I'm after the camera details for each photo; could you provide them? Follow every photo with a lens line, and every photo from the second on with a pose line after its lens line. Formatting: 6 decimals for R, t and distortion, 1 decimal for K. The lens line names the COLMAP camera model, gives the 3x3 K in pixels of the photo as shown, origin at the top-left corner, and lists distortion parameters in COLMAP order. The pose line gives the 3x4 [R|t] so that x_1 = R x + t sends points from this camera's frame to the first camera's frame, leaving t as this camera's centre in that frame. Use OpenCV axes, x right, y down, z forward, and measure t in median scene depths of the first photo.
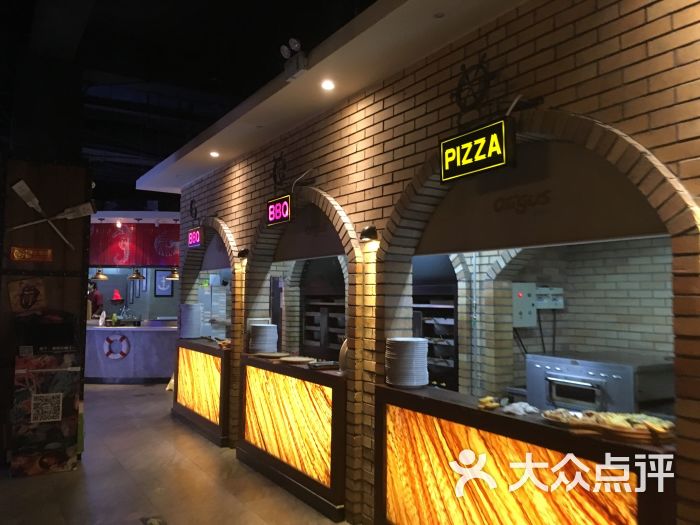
lens RADIAL K [[594.9, 0, 349.5], [0, 594.9, 264.7], [0, 0, 1]] dist [-0.012656, -0.001366]
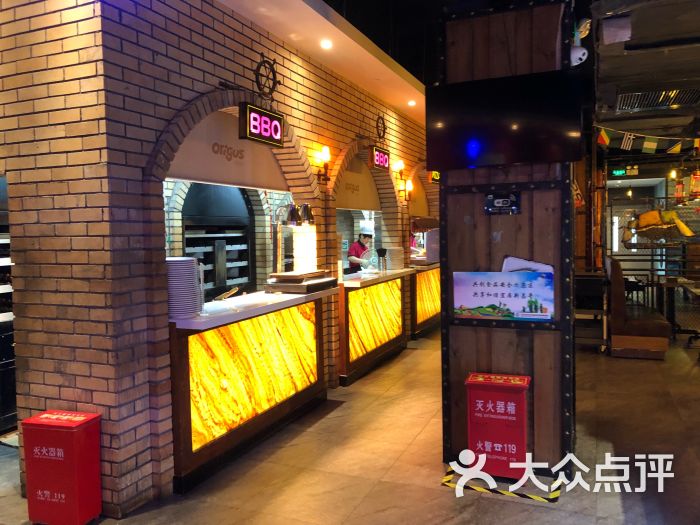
lens RADIAL K [[579.1, 0, 350.6], [0, 579.1, 259.5], [0, 0, 1]] dist [0.000471, 0.000119]
pose [[-0.574980, -0.047760, 0.816772, -0.892402], [-0.036227, 0.998802, 0.032902, 0.068631], [-0.817365, -0.010671, -0.576022, 1.409405]]
